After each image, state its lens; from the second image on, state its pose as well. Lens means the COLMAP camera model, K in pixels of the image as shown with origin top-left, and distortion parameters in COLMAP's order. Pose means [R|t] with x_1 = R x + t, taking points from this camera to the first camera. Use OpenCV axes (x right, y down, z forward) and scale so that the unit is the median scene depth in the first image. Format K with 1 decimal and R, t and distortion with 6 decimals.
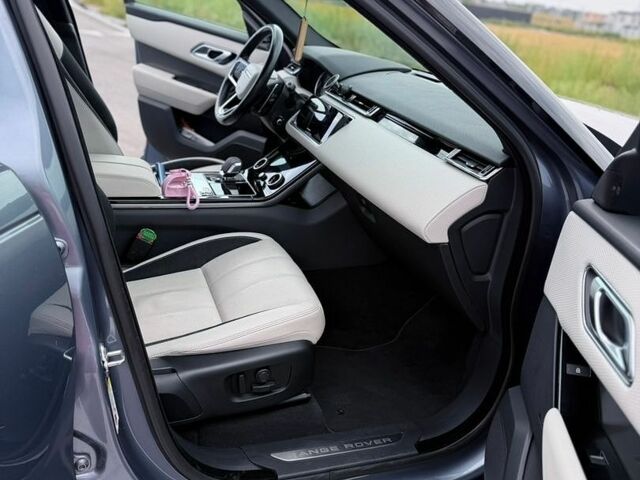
lens RADIAL K [[589.8, 0, 320.0], [0, 589.8, 240.0], [0, 0, 1]] dist [0.171363, -0.392138]
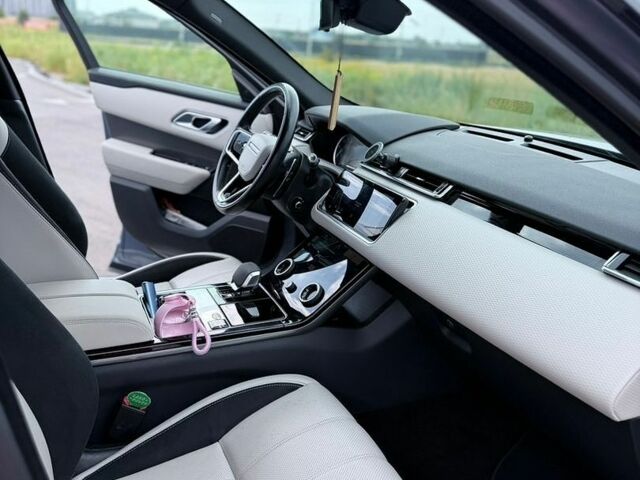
lens RADIAL K [[593.9, 0, 311.7], [0, 593.9, 240.7], [0, 0, 1]] dist [0.184226, -0.435327]
pose [[0.996466, -0.079694, 0.026556, -0.075994], [0.081497, 0.993796, -0.075680, -0.093967], [-0.020360, 0.077577, 0.996778, 0.235930]]
